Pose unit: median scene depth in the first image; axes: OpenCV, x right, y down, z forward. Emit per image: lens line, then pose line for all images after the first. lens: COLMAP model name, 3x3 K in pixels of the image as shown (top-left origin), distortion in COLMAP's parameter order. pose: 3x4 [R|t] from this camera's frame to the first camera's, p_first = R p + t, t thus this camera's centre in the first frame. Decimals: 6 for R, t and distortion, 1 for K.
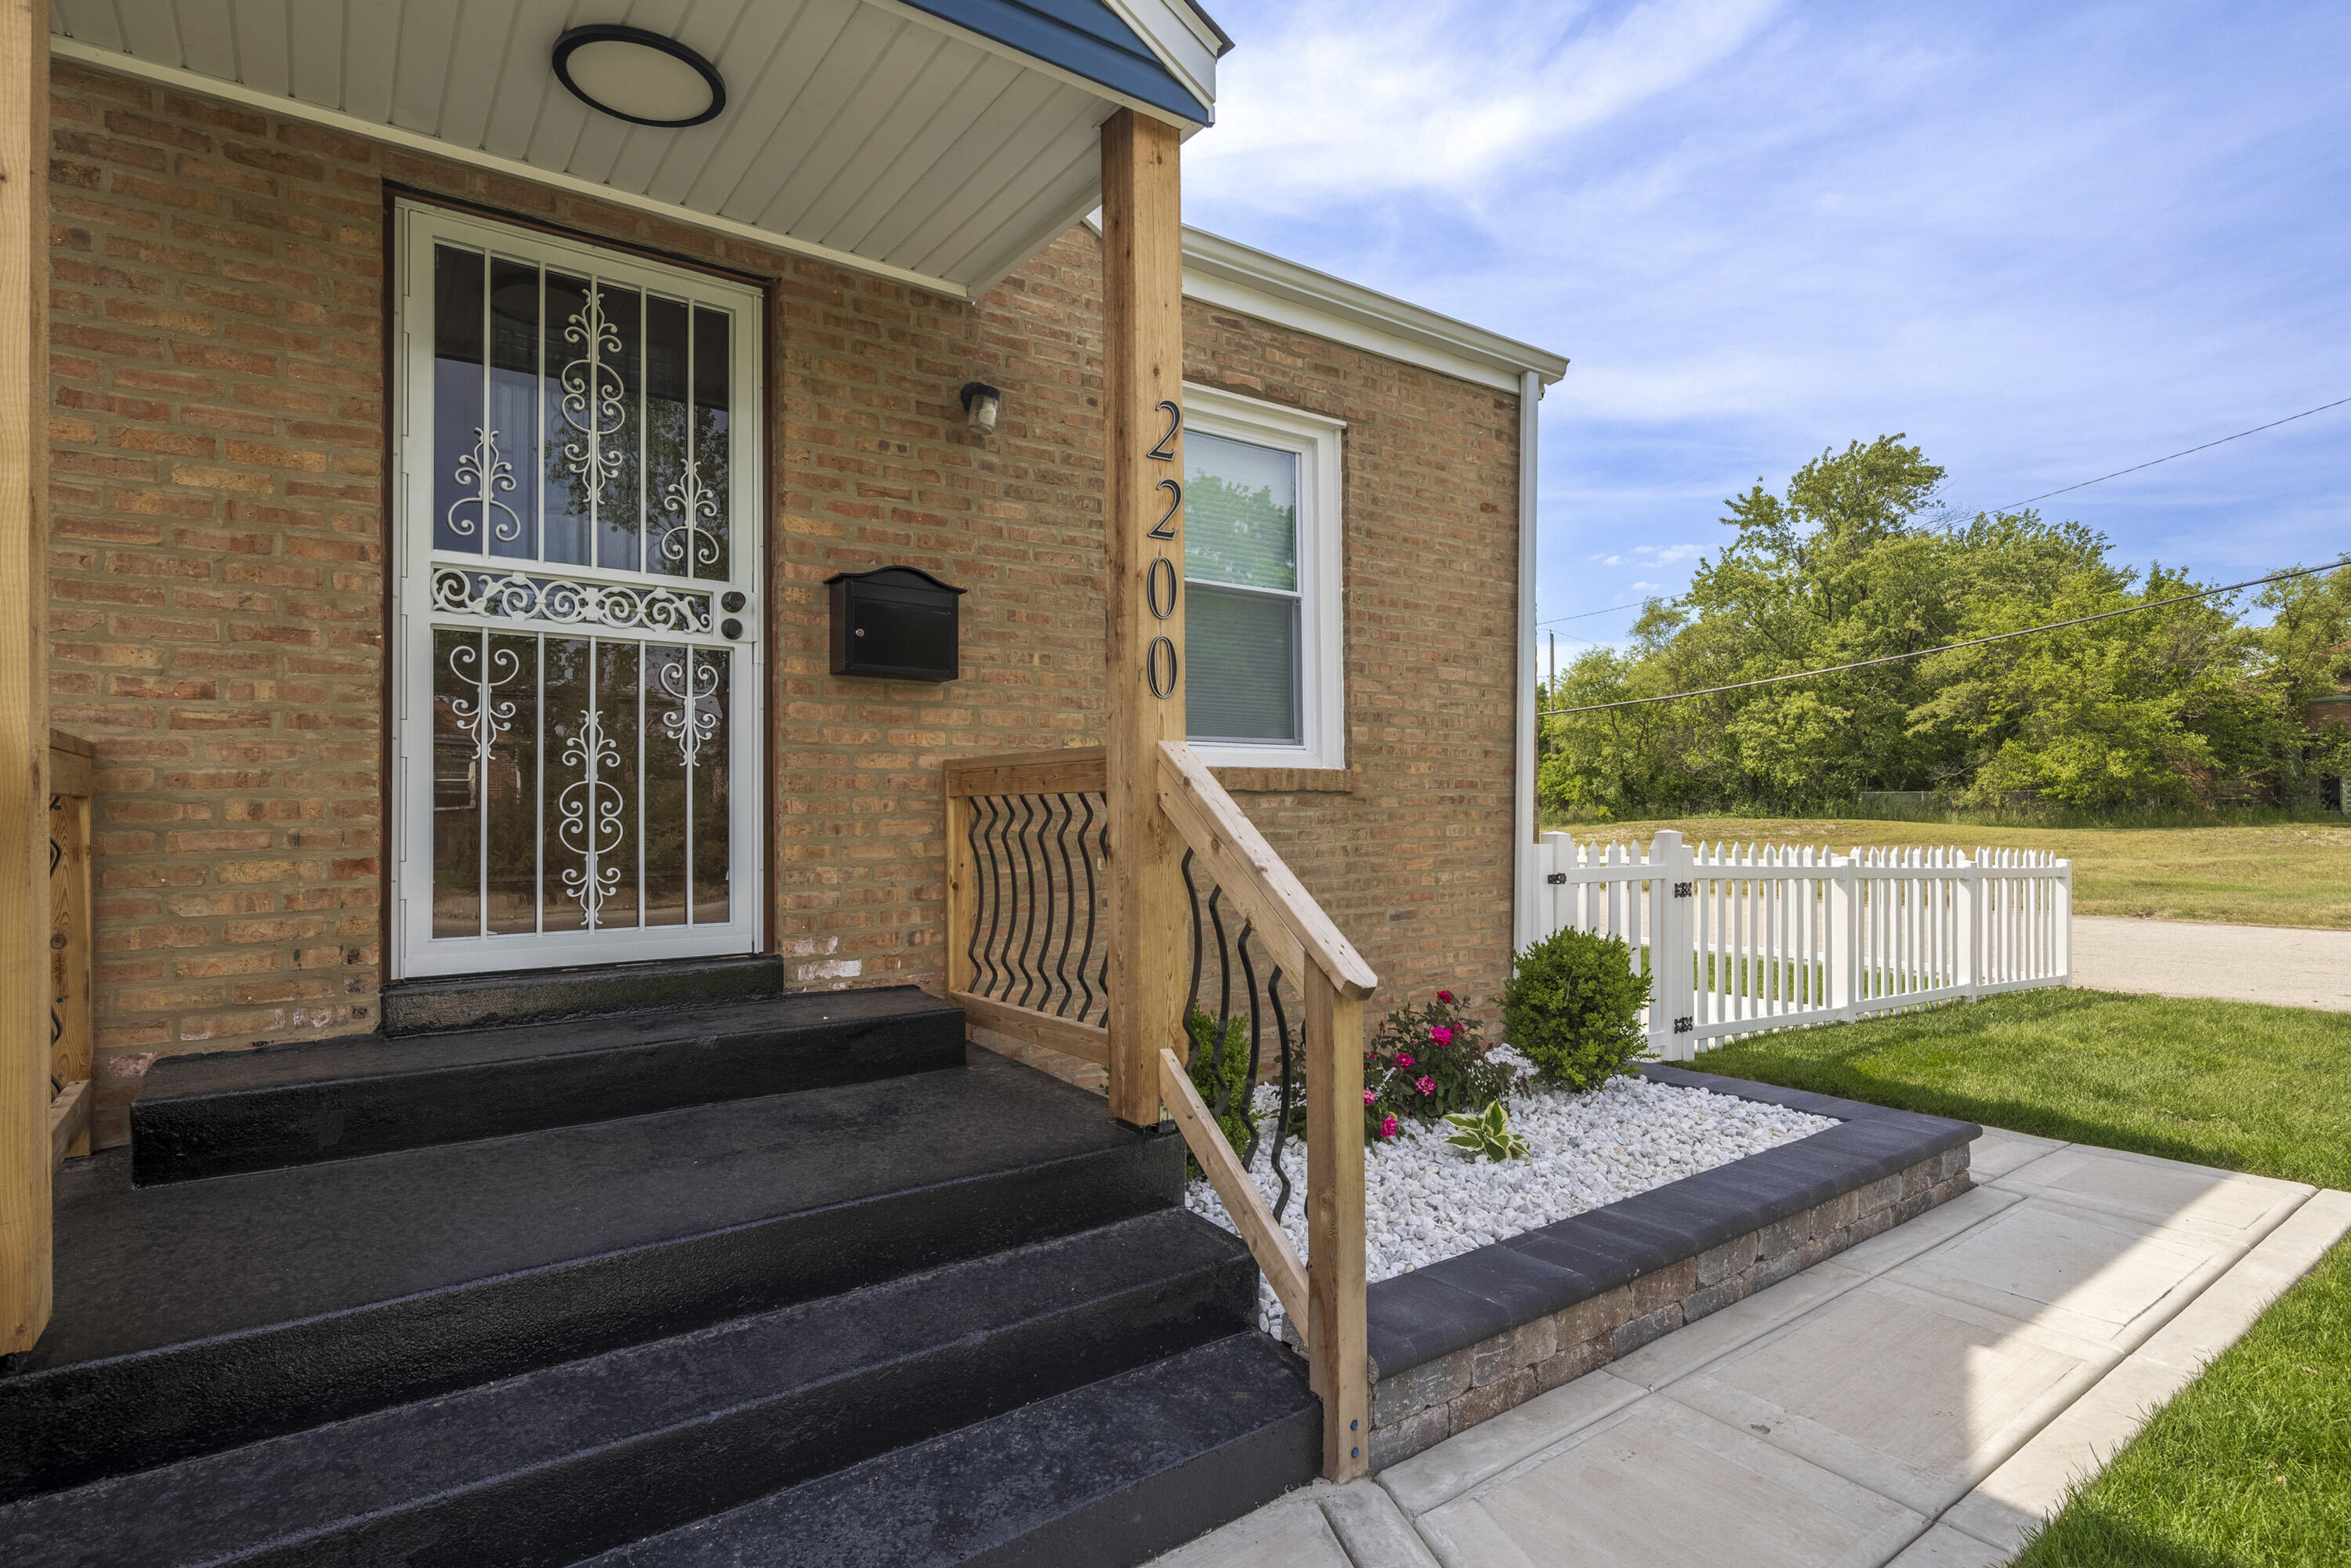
lens RADIAL K [[1161.4, 0, 1166.9], [0, 1161.4, 807.3], [0, 0, 1]] dist [0.003382, -0.002088]
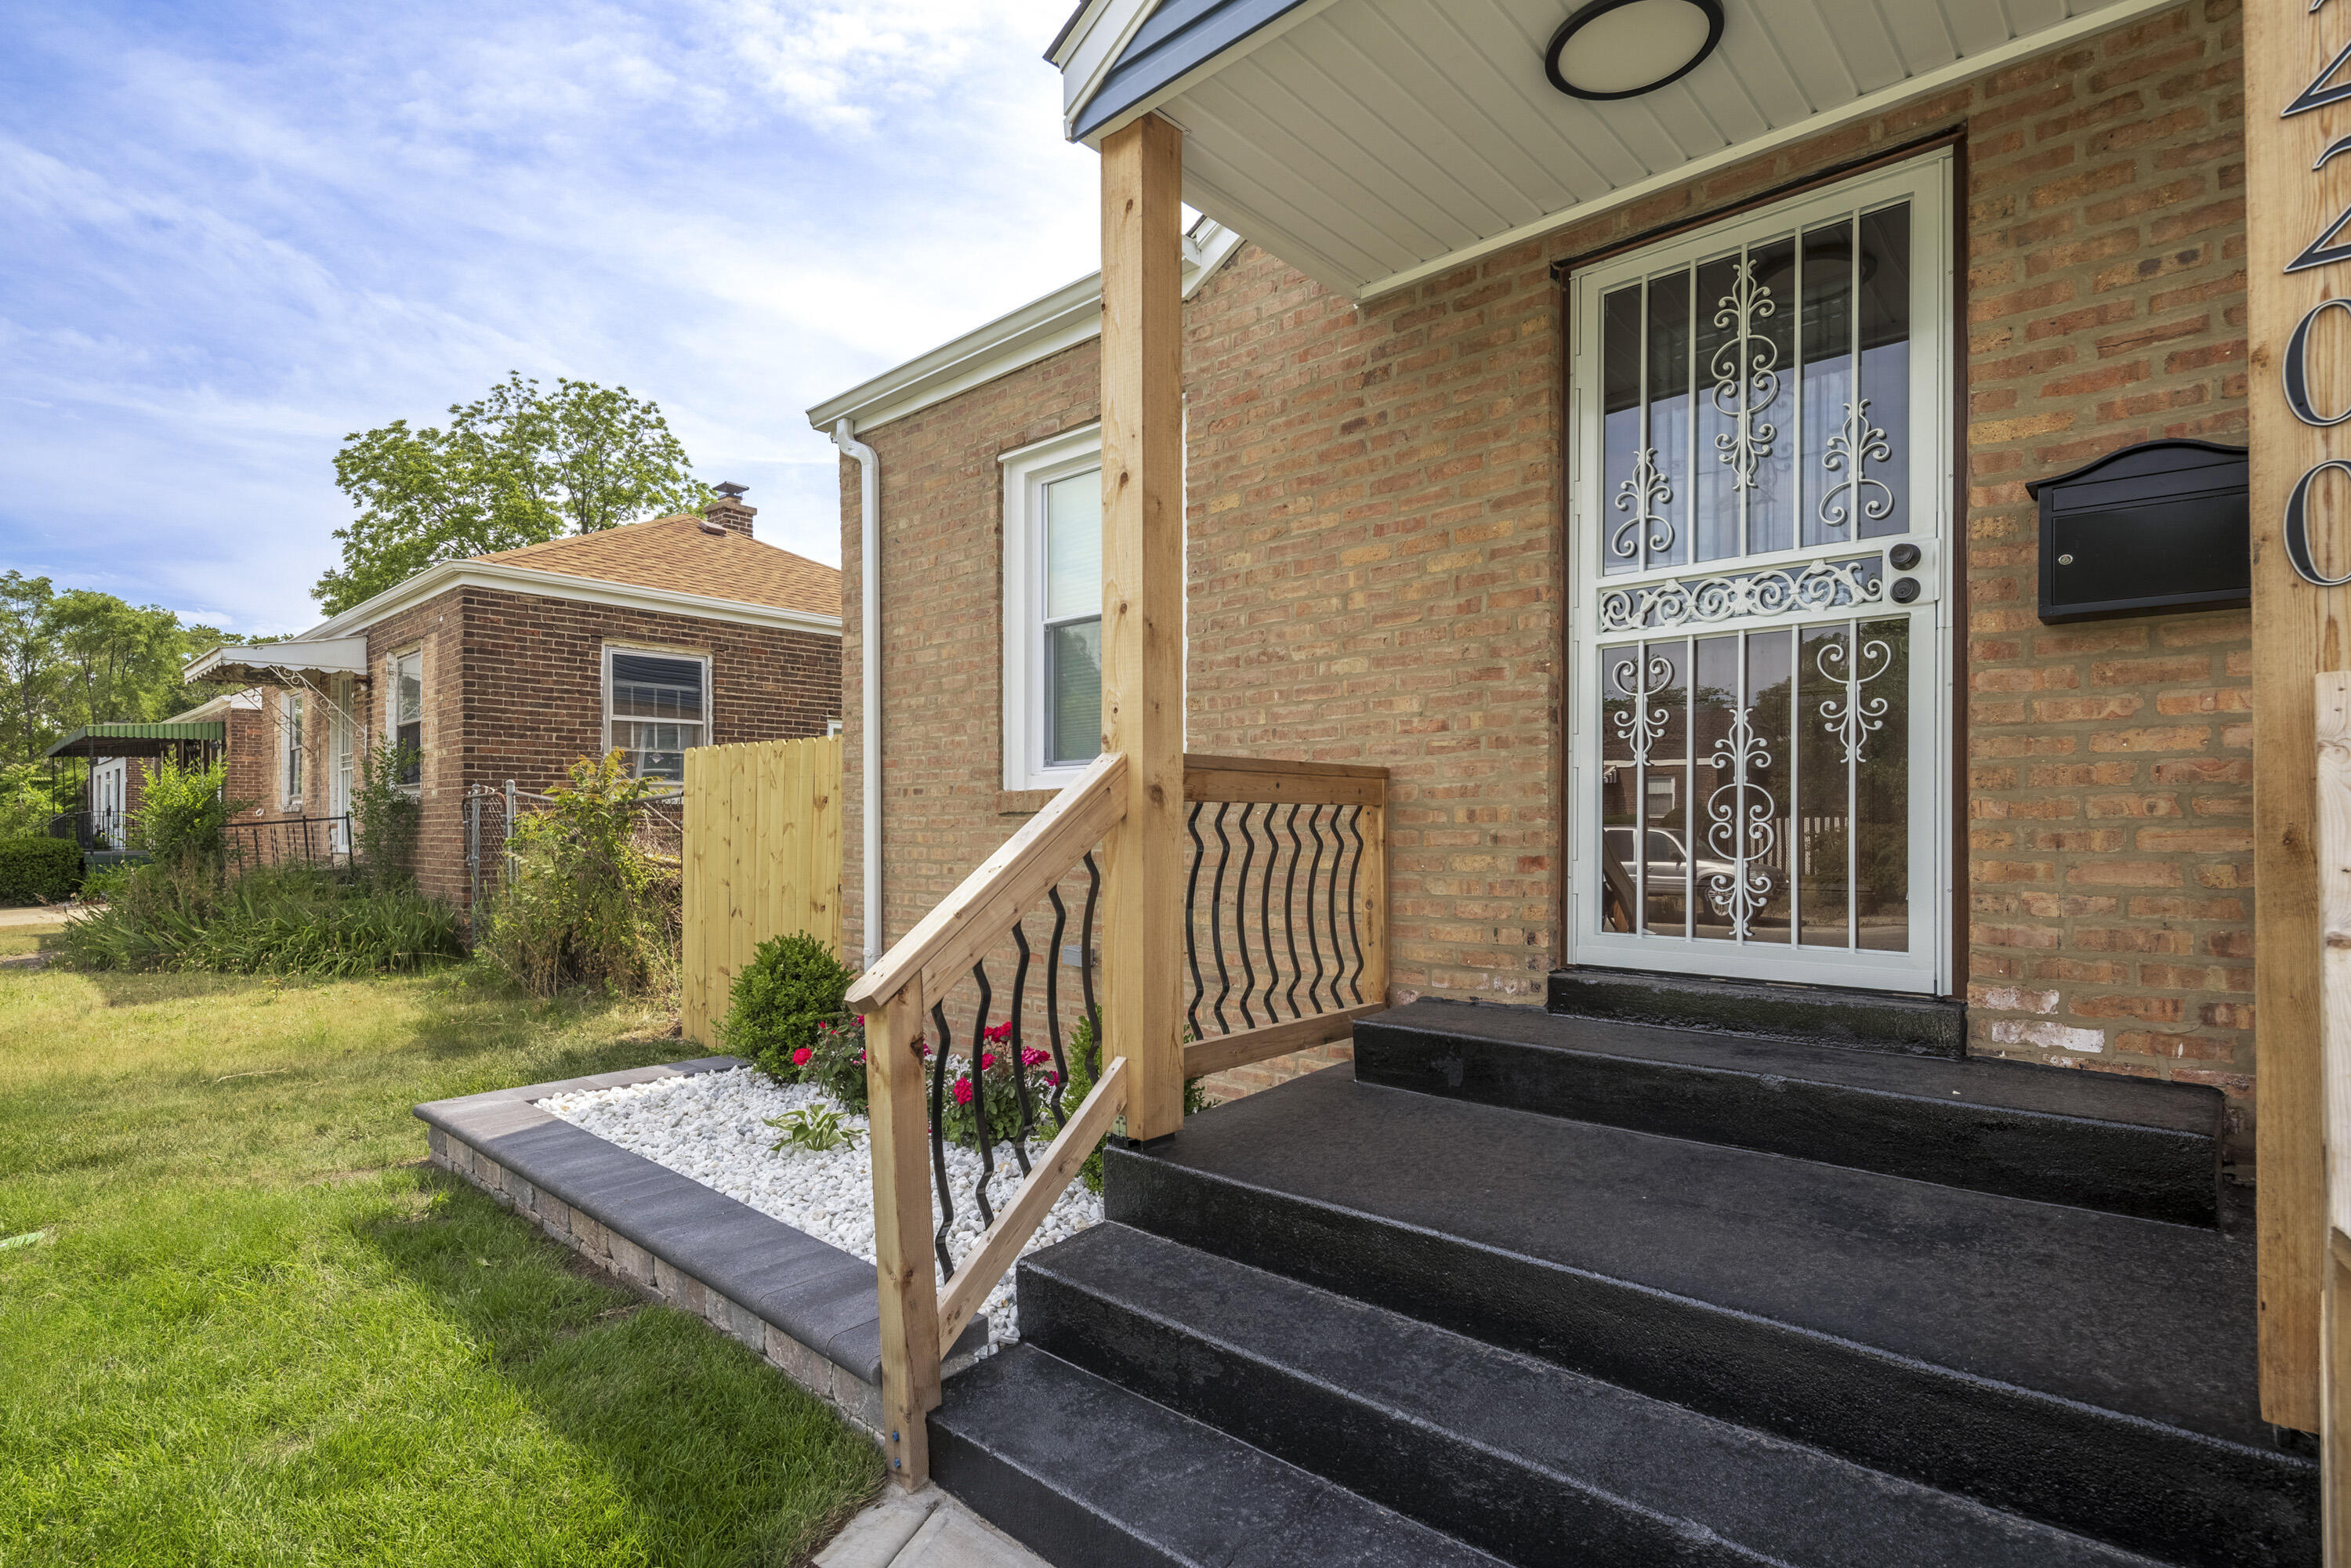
lens RADIAL K [[1161.4, 0, 1163.2], [0, 1161.4, 812.9], [0, 0, 1]] dist [0.003382, -0.002088]
pose [[0.200262, 0.002564, -0.979739, 0.297391], [0.008618, 0.999953, 0.004378, -0.006079], [0.979704, -0.009320, 0.200231, 0.310779]]
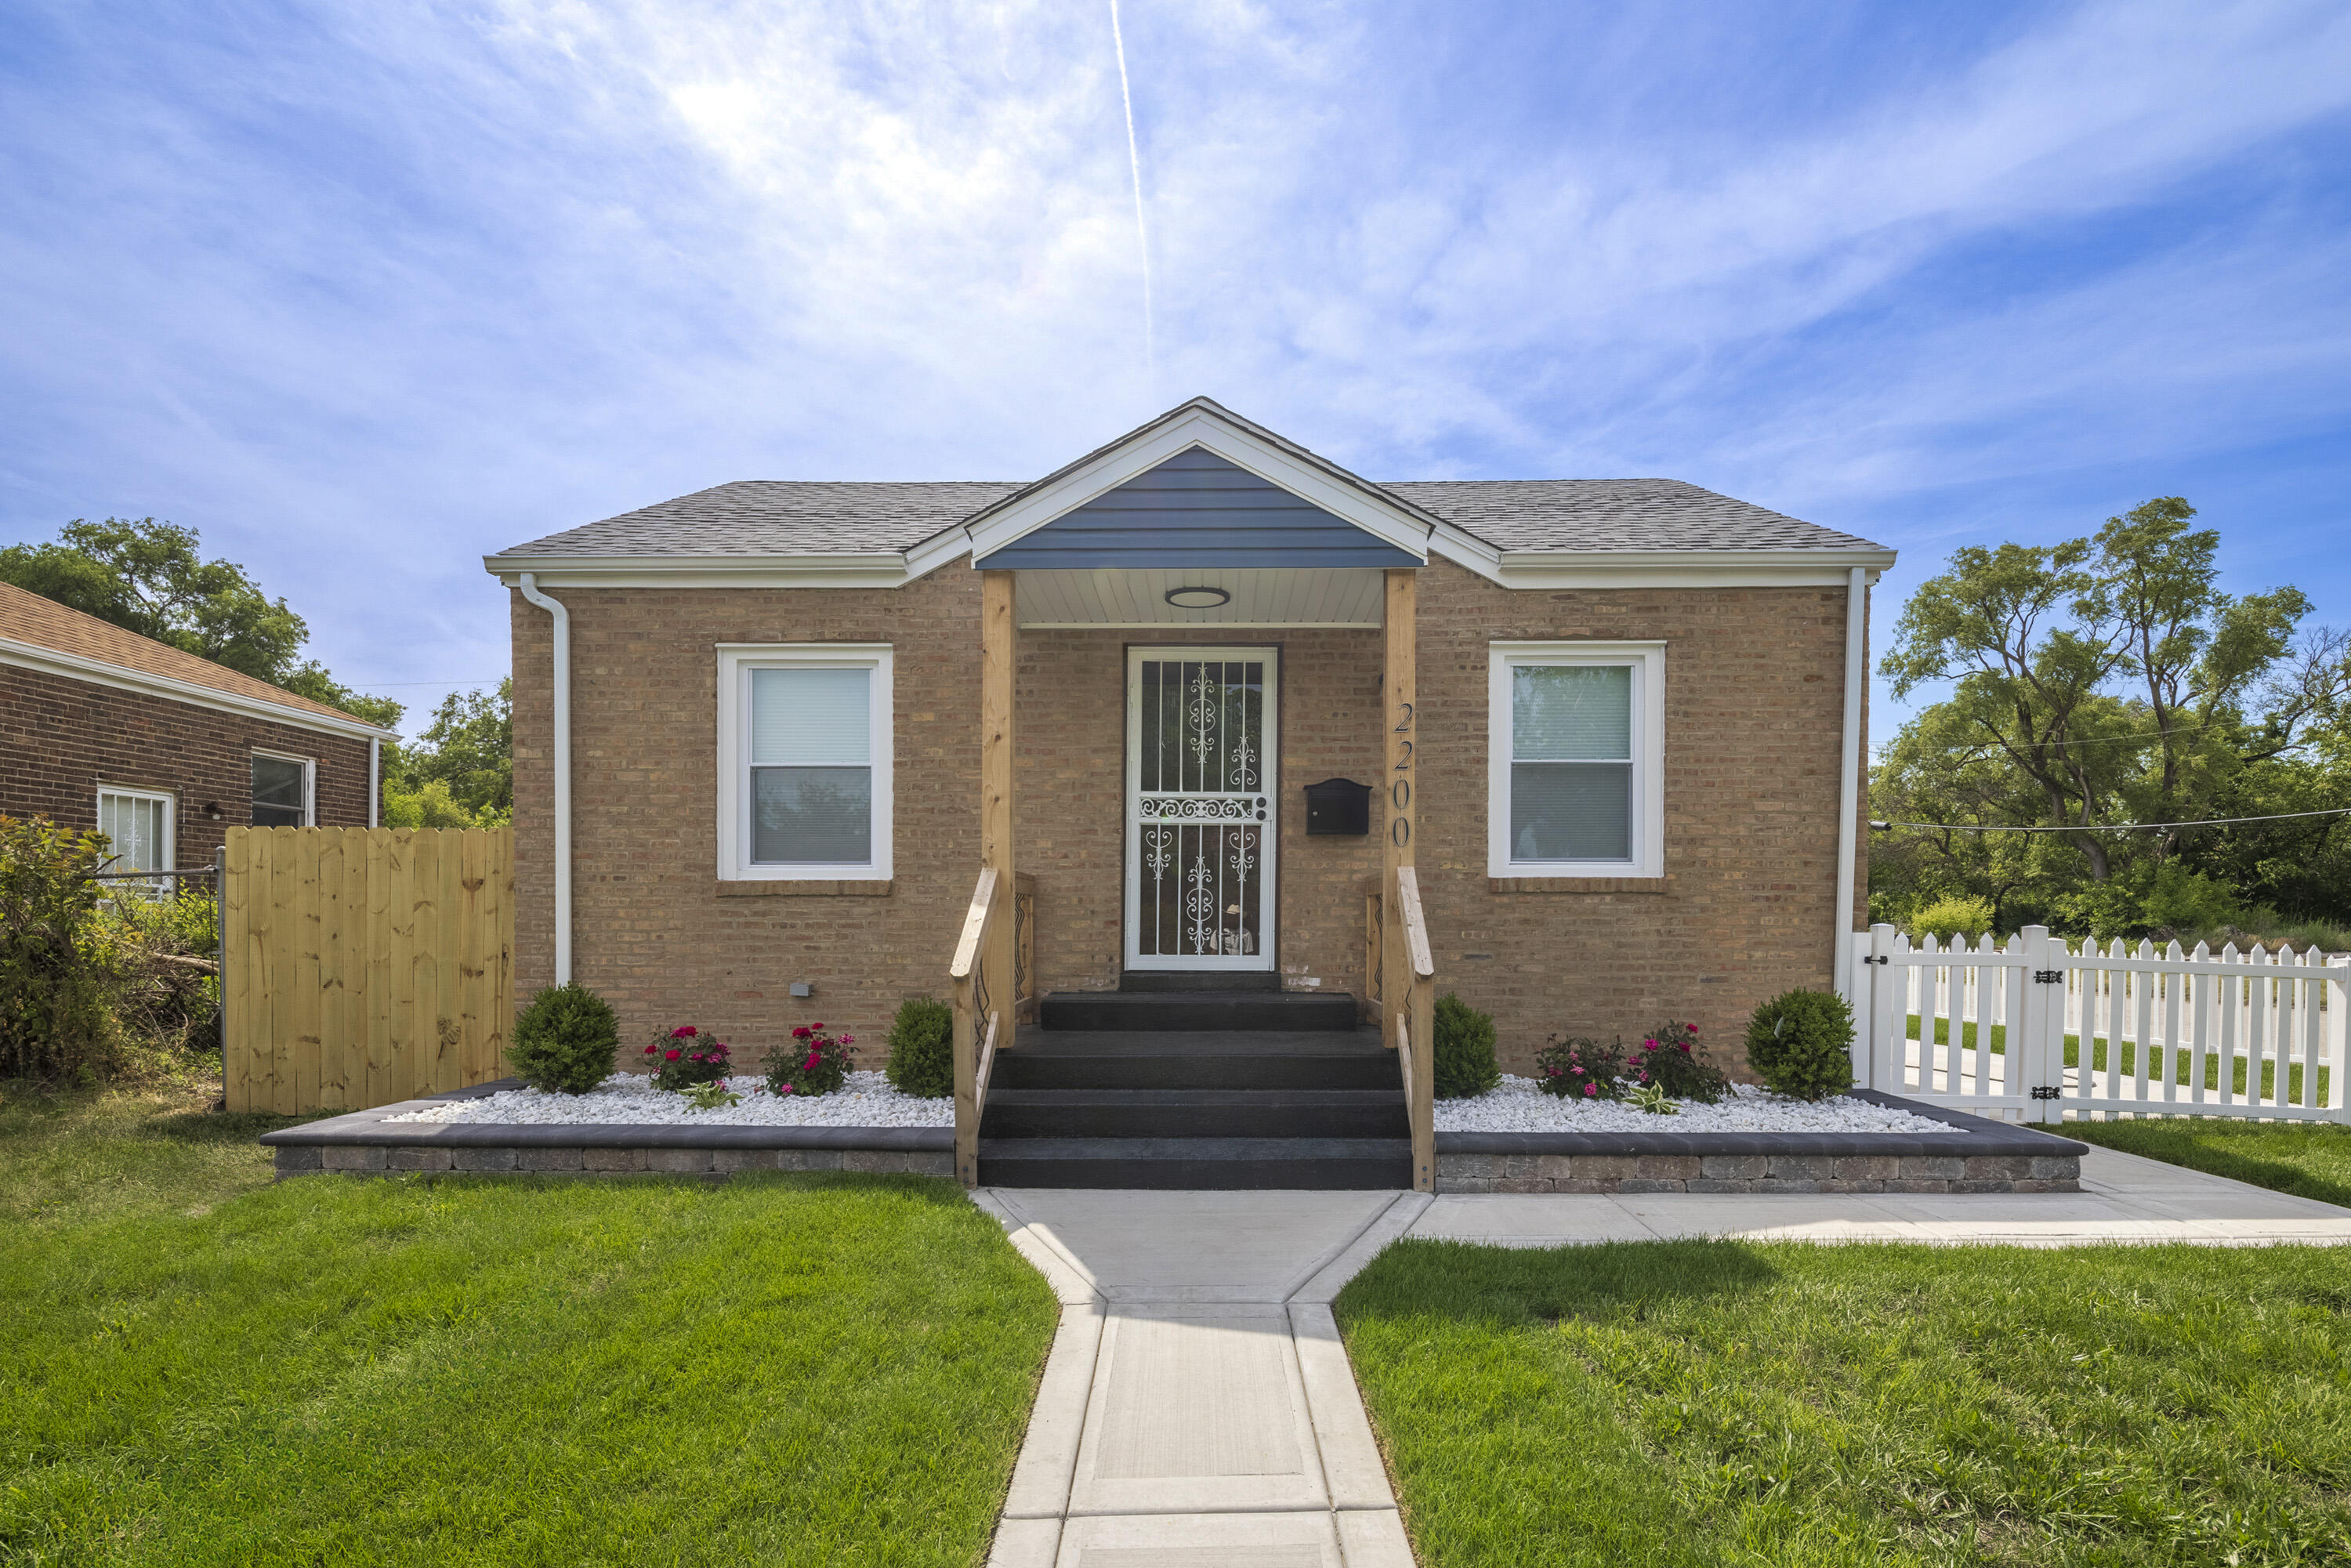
lens RADIAL K [[1140.3, 0, 1197.8], [0, 1140.3, 935.8], [0, 0, 1]] dist [0.002376, -0.001214]
pose [[0.812175, 0.018596, -0.583117, 0.689910], [-0.007032, 0.999731, 0.022088, 0.017839], [0.583371, -0.013839, 0.812088, -0.690375]]
